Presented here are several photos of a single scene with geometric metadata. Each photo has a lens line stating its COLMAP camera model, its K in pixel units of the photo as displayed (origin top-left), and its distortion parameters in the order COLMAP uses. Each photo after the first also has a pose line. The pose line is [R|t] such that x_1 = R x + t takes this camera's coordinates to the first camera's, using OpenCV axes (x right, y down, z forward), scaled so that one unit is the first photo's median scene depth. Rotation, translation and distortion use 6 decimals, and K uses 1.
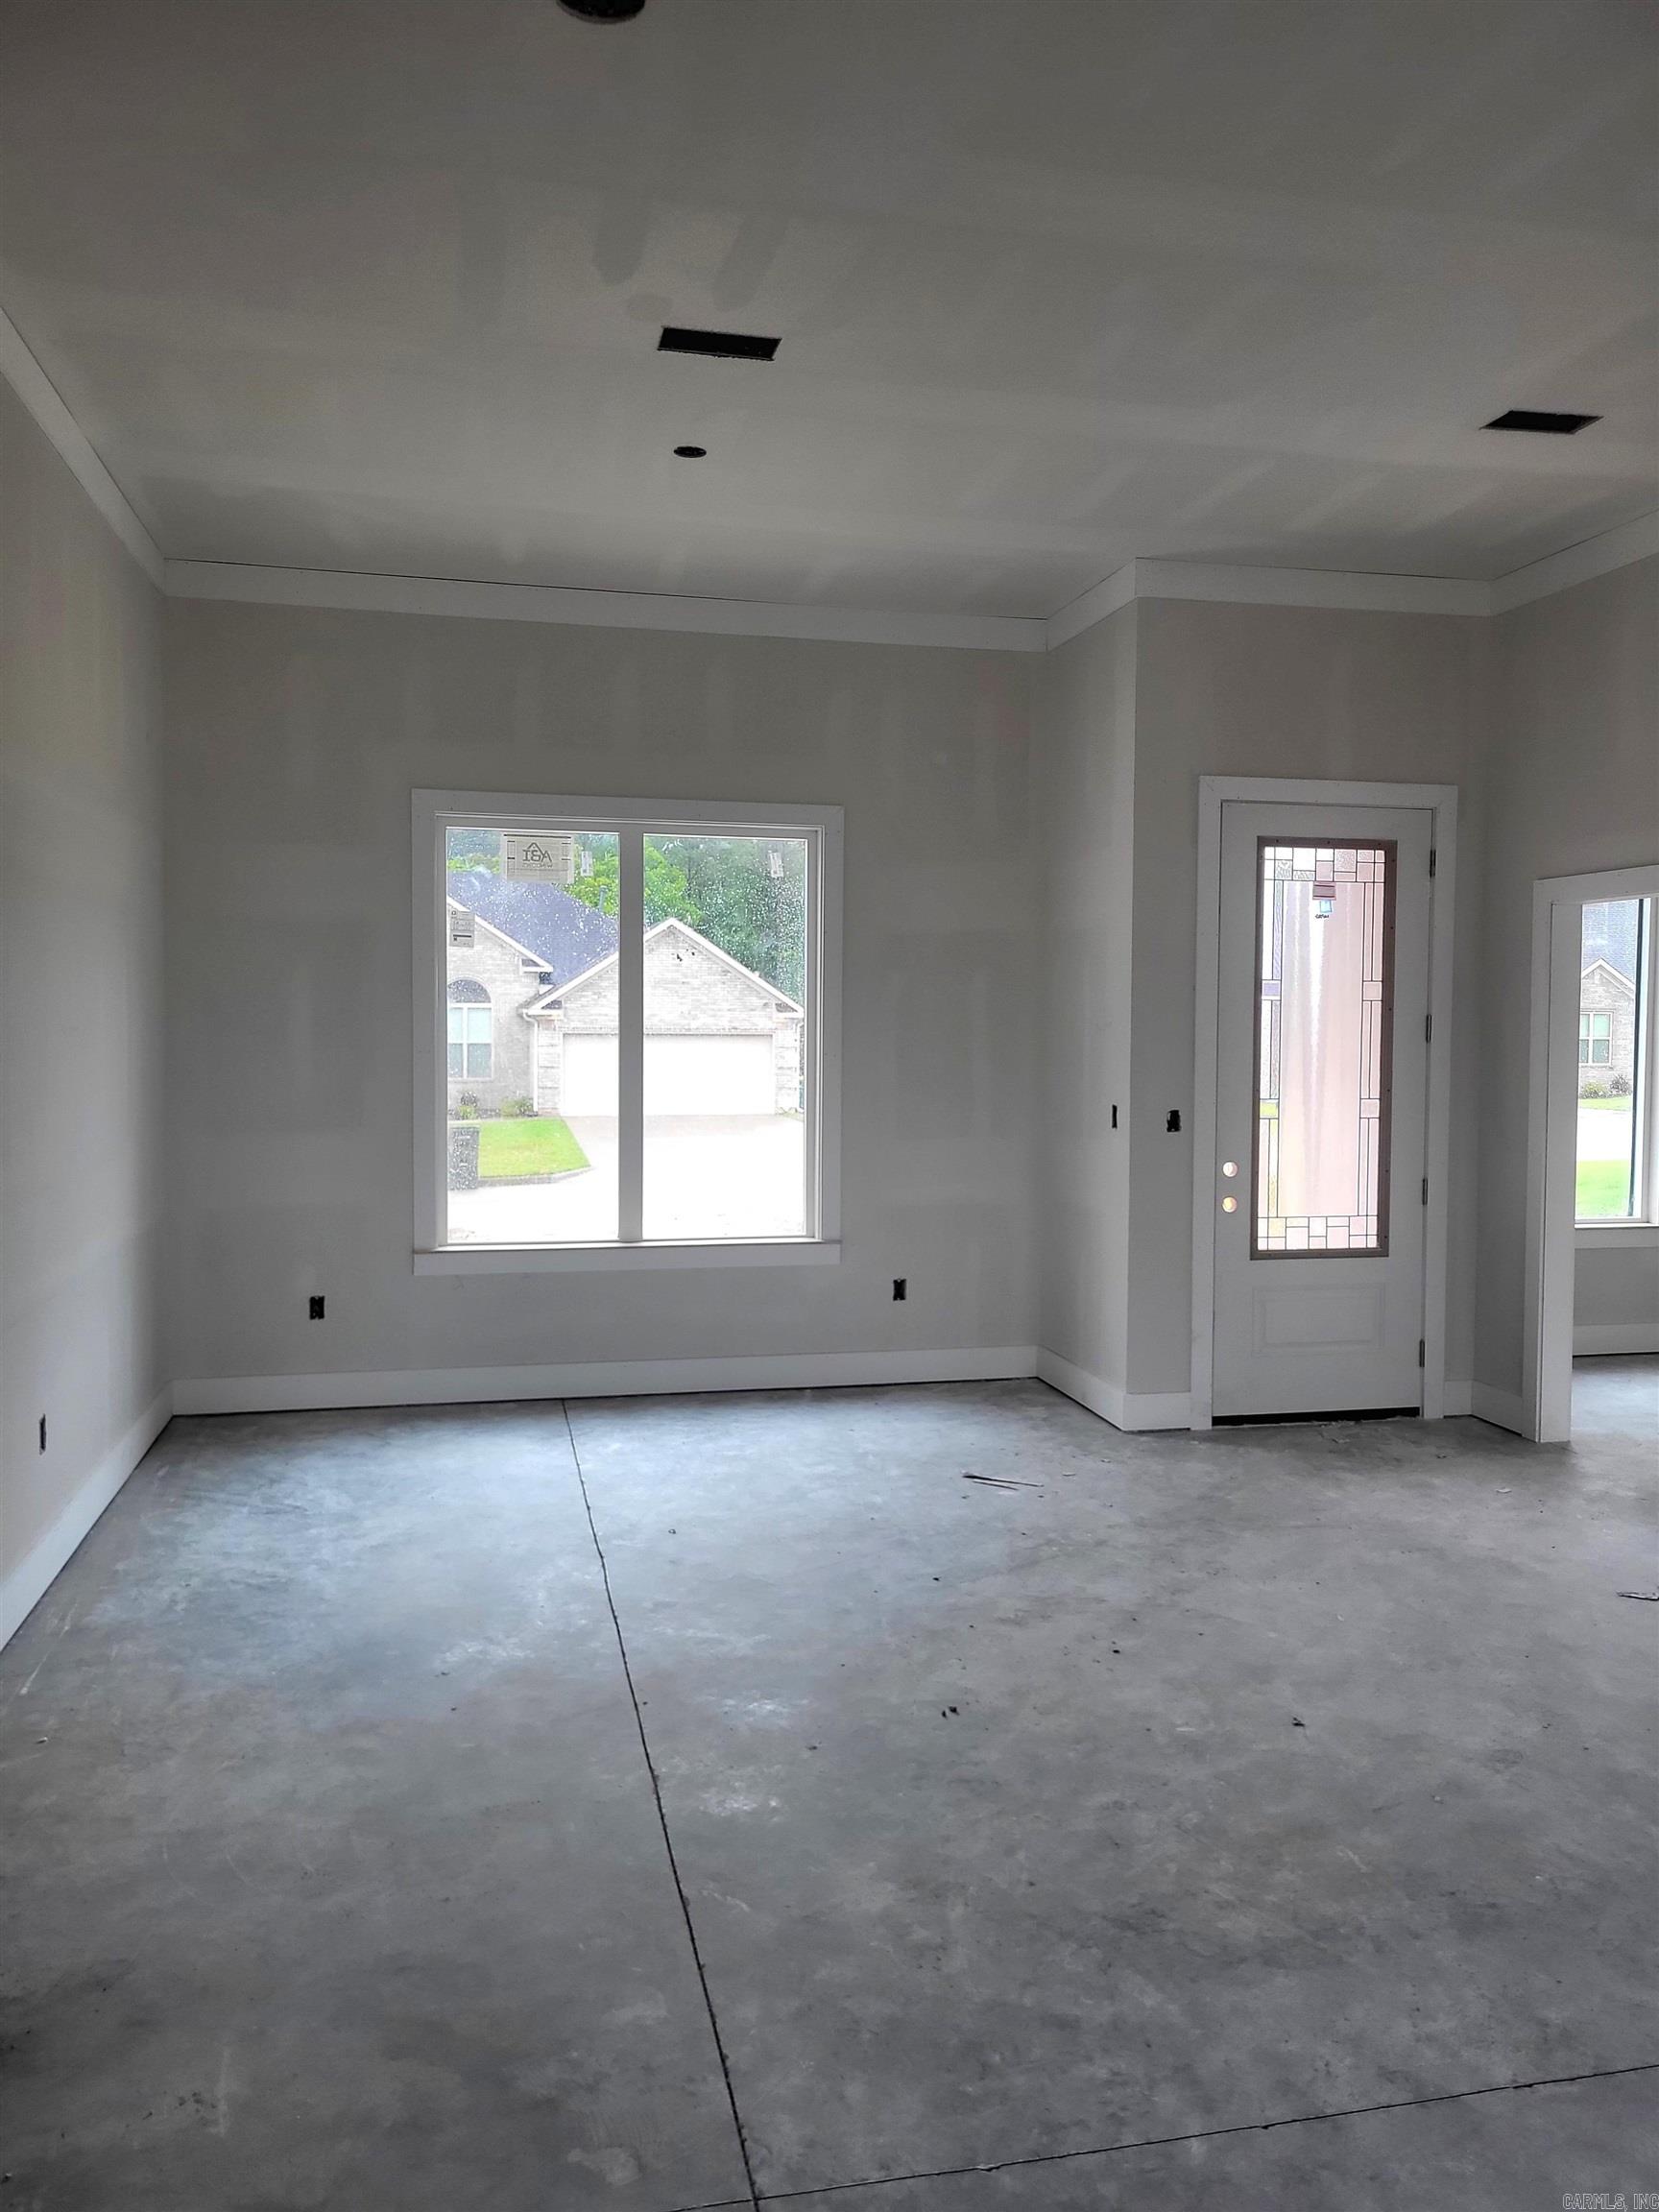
lens RADIAL K [[1681.2, 0, 845.1], [0, 1681.2, 1104.8], [0, 0, 1]] dist [0.018483, -0.004224]
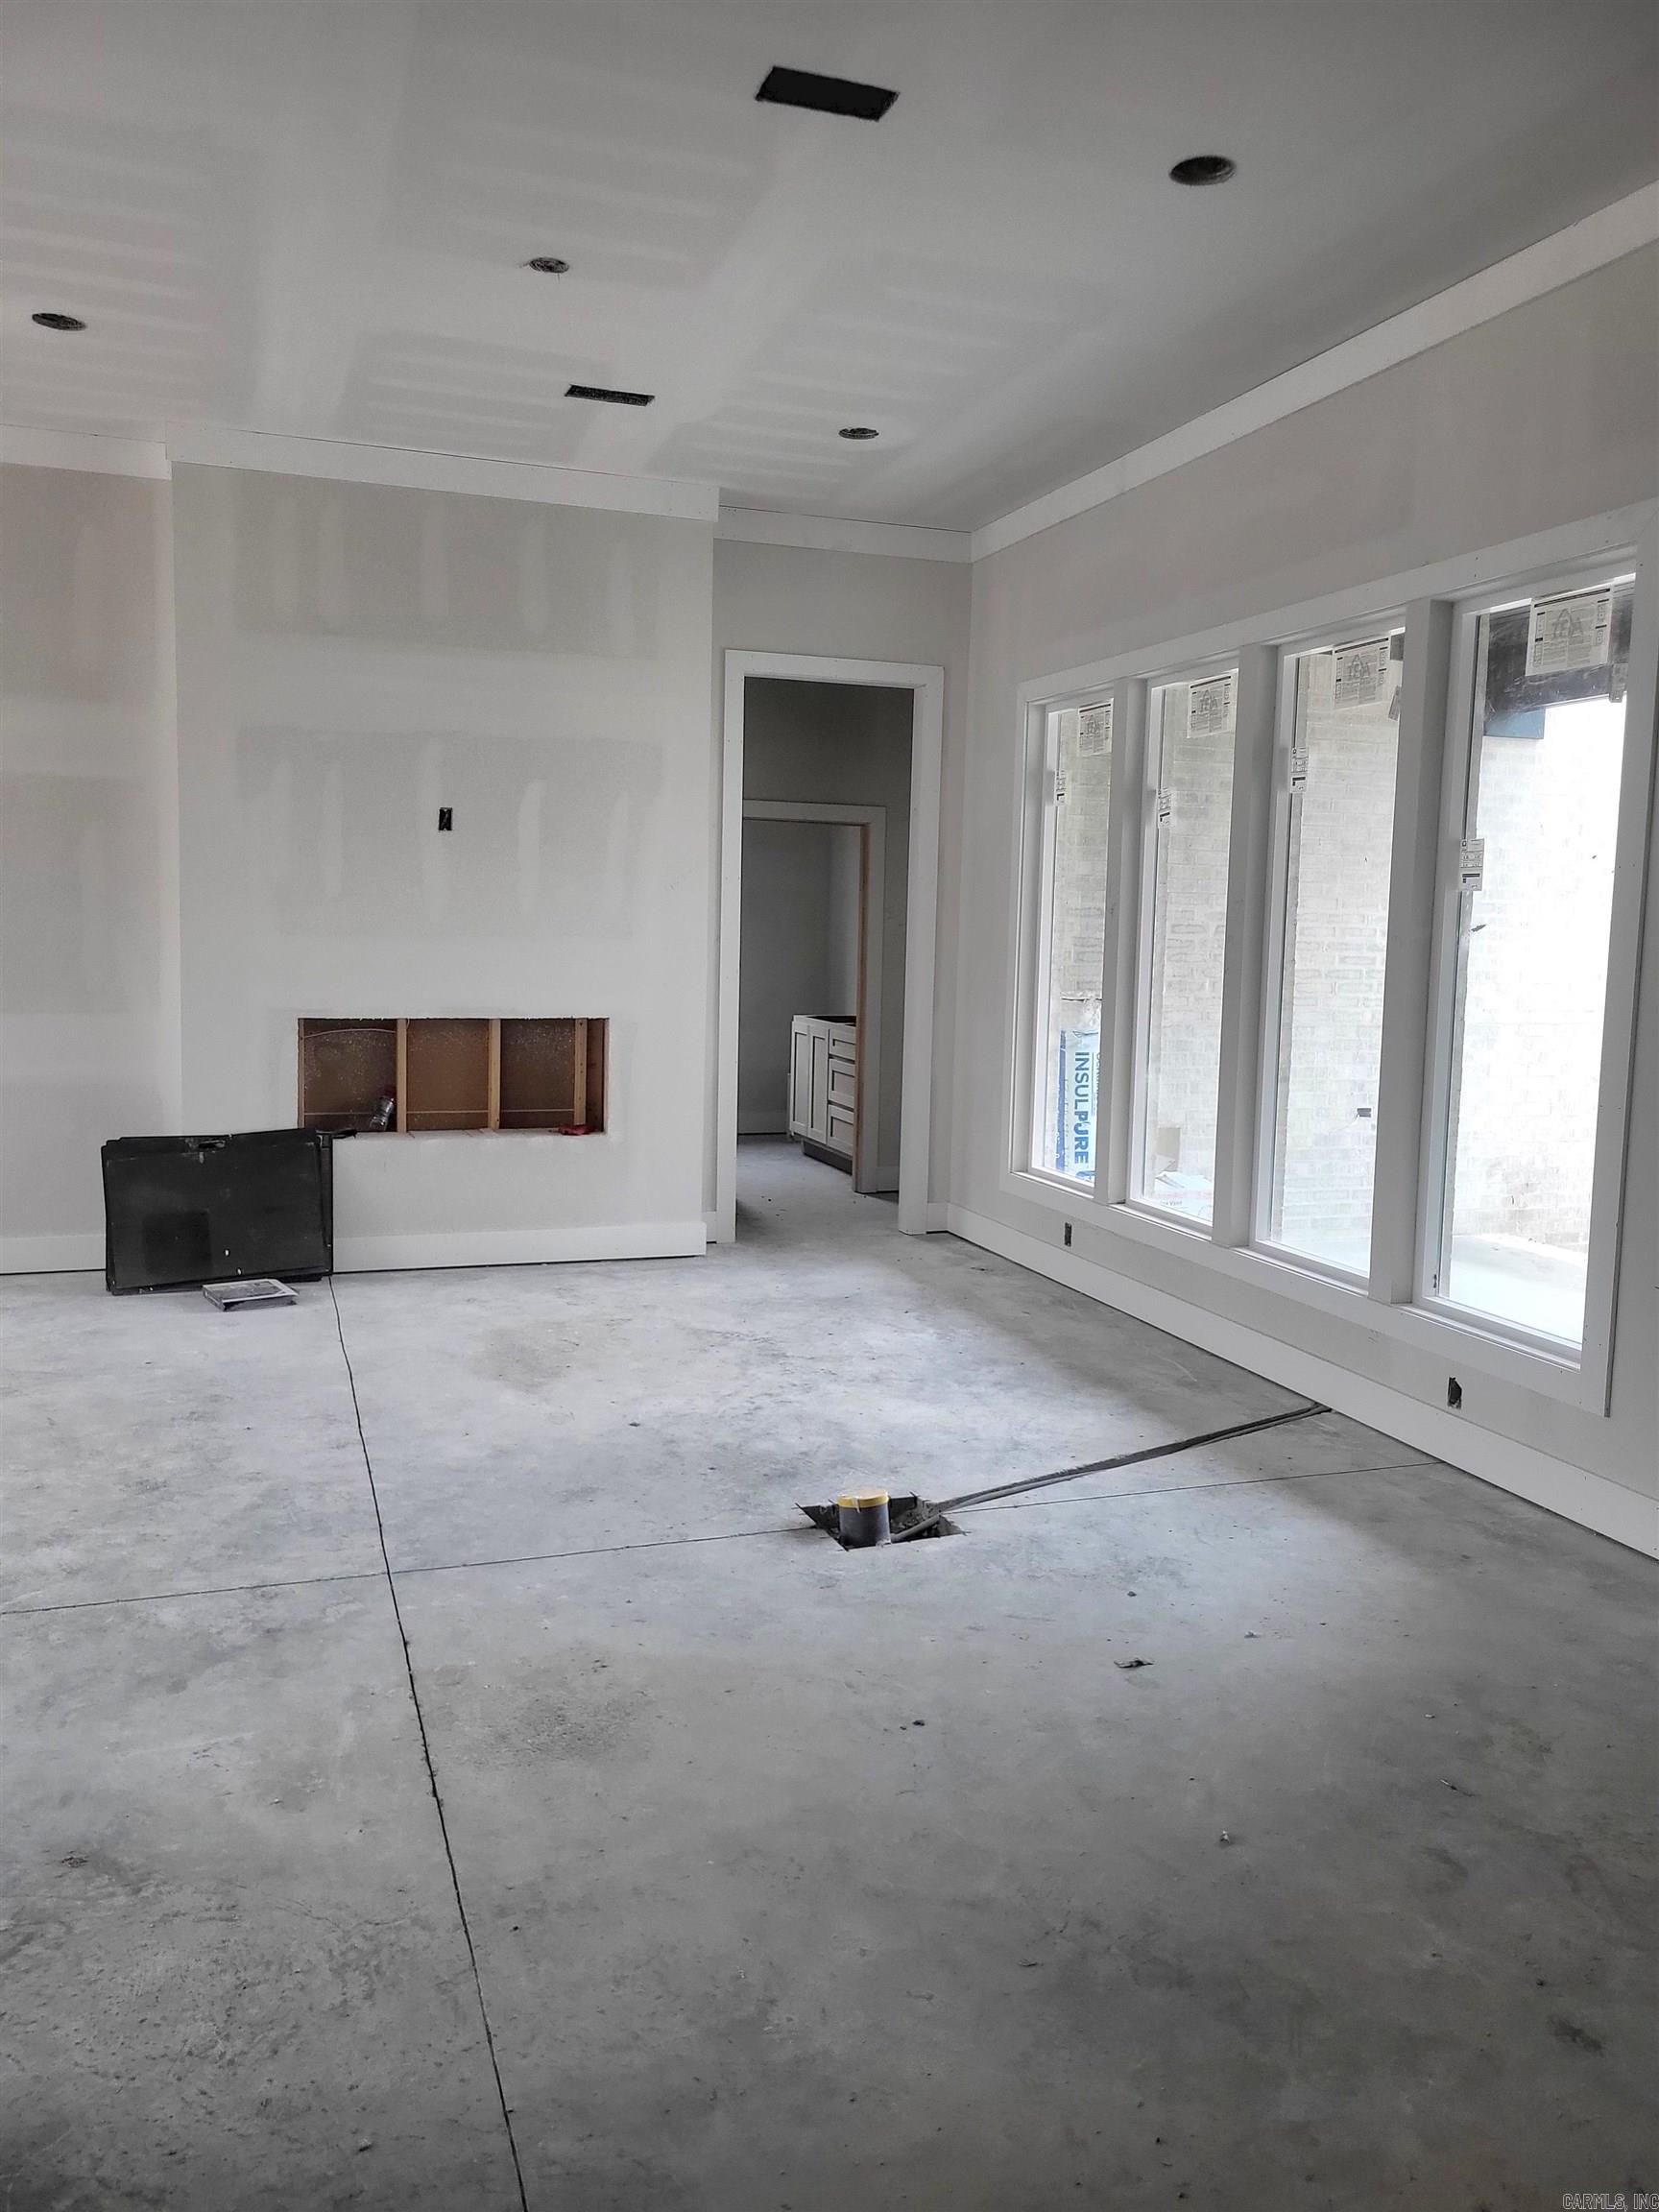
lens RADIAL K [[1681.2, 0, 851.2], [0, 1681.2, 1101.8], [0, 0, 1]] dist [0.018483, -0.004224]
pose [[-0.123942, -0.114023, 0.985717, -1.273050], [0.023712, 0.992752, 0.117818, -0.013896], [-0.992006, 0.037976, -0.120340, 0.526033]]
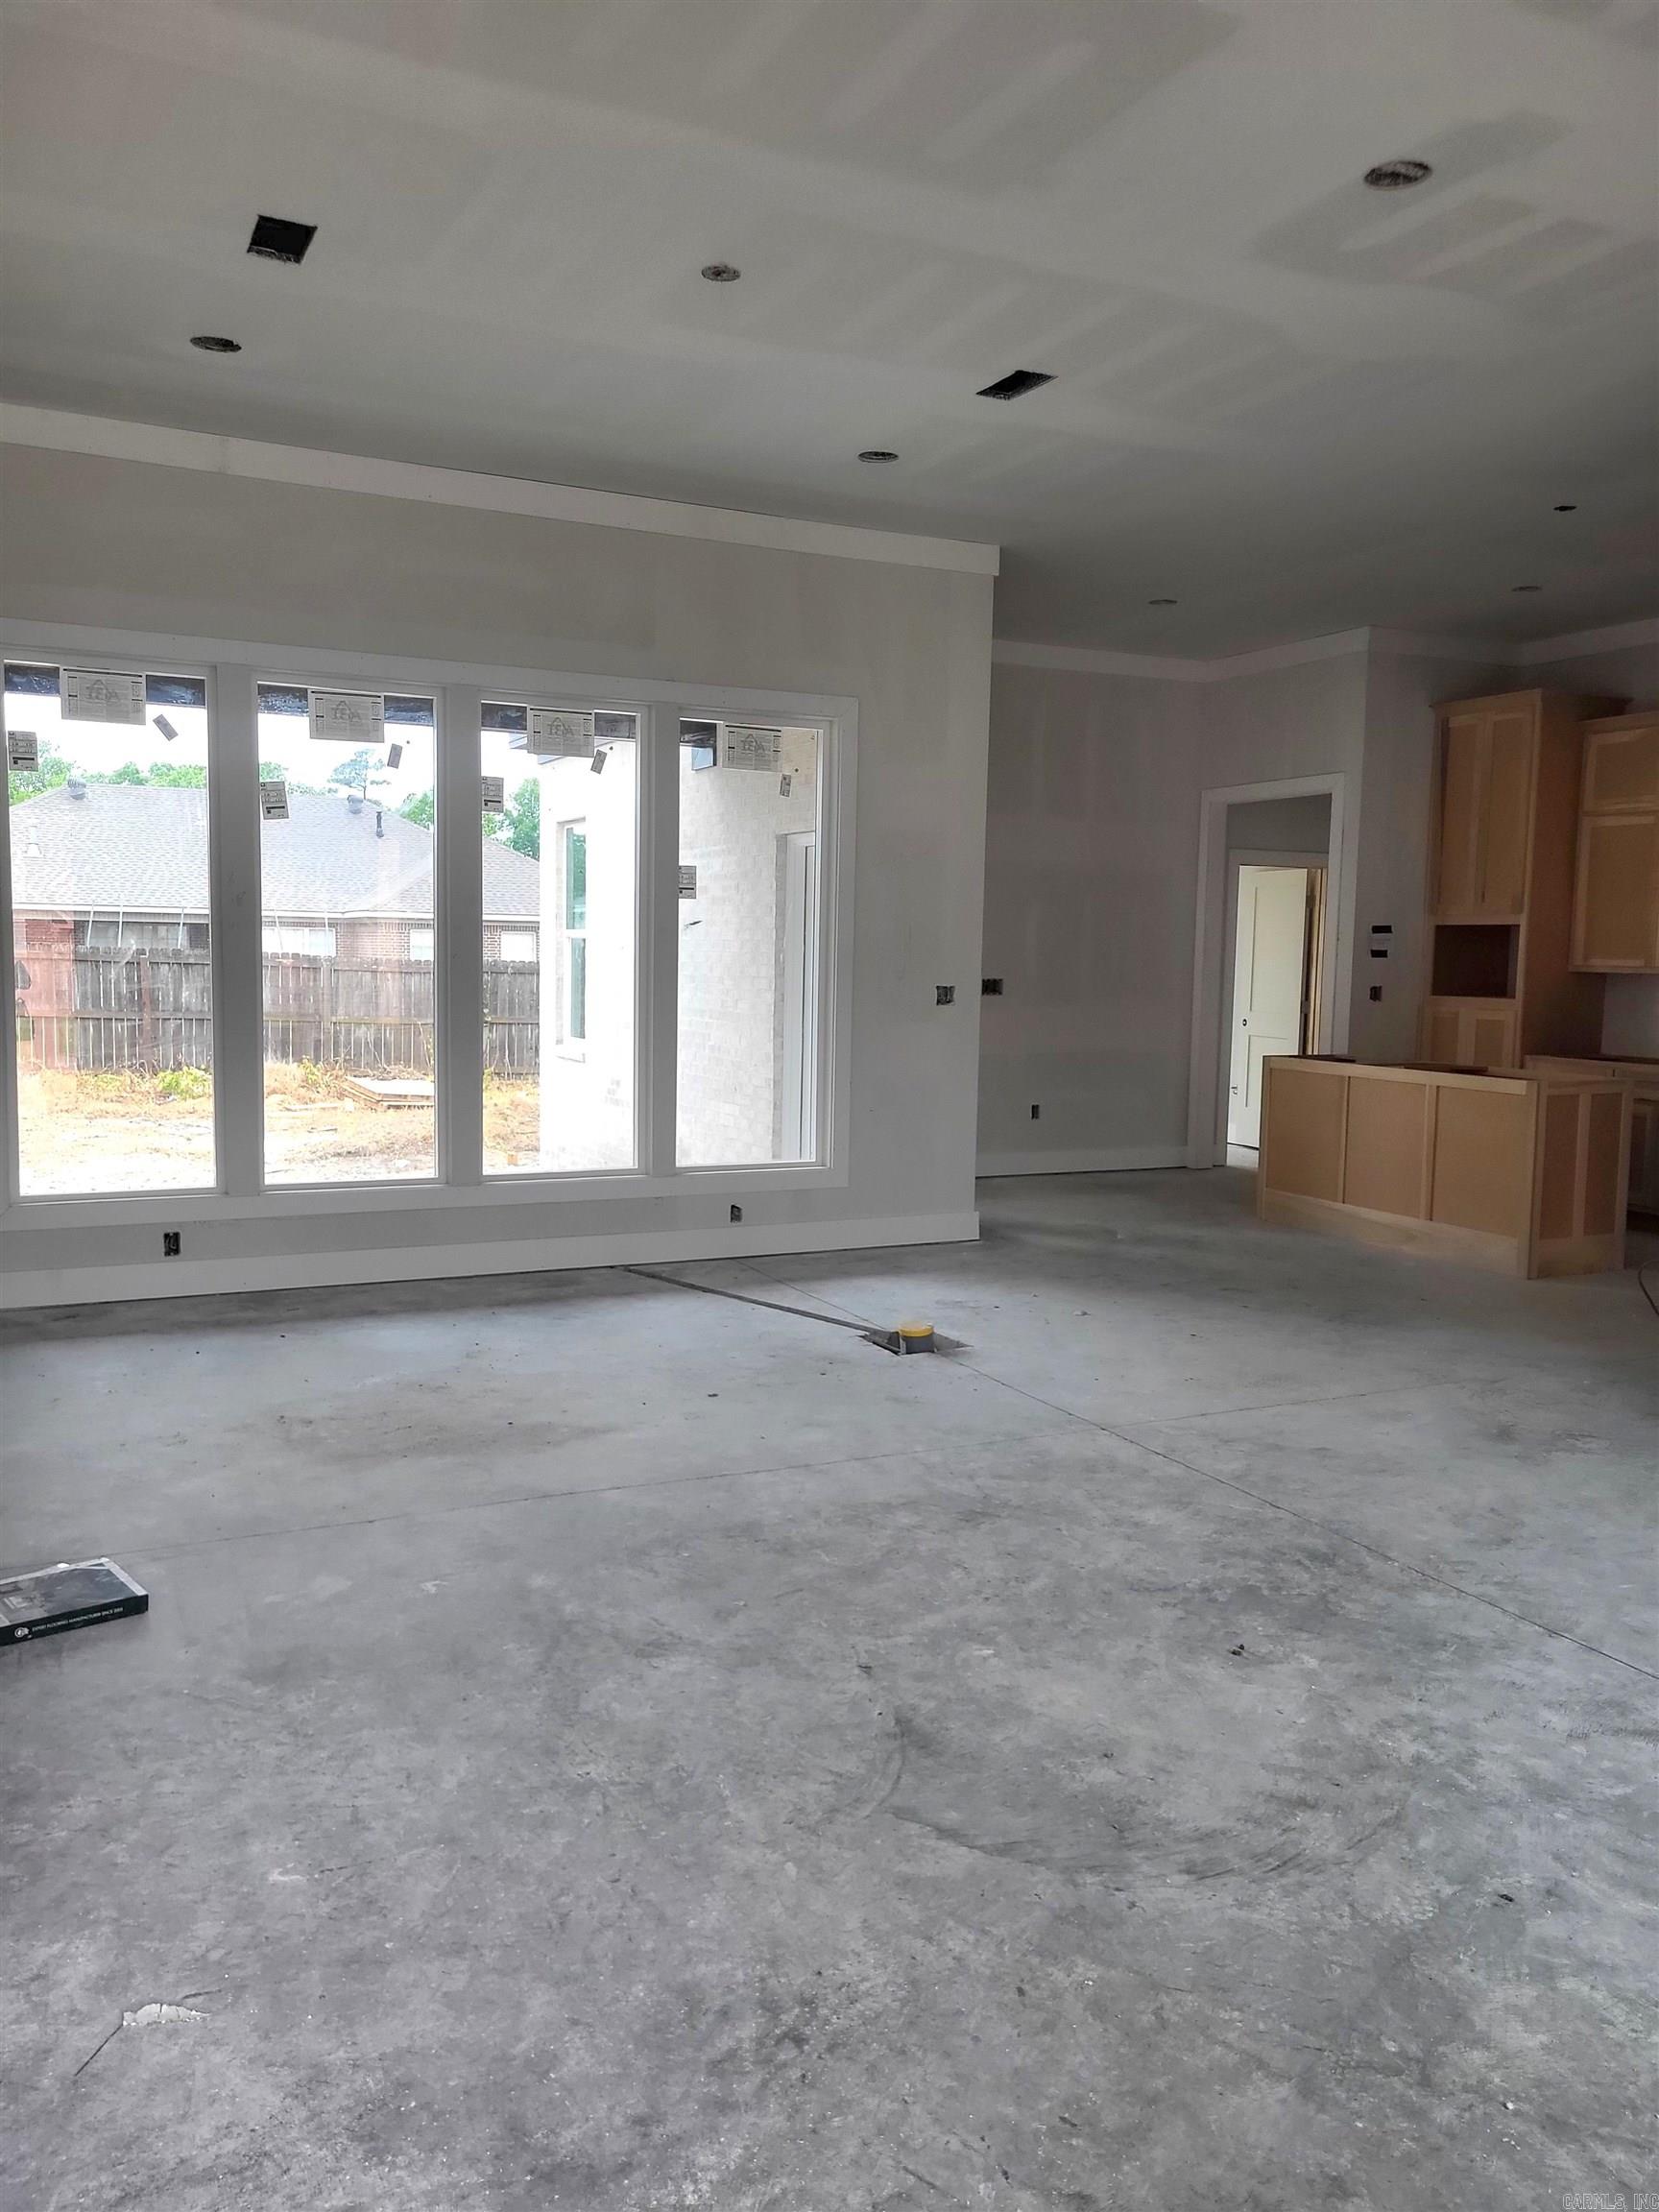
lens RADIAL K [[1681.2, 0, 839.8], [0, 1681.2, 1108.1], [0, 0, 1]] dist [0.018483, -0.004224]
pose [[-0.971519, -0.000301, -0.236961, 0.599048], [-0.034112, 0.989761, 0.138596, -0.055660], [0.234493, 0.142732, -0.961582, 2.203255]]
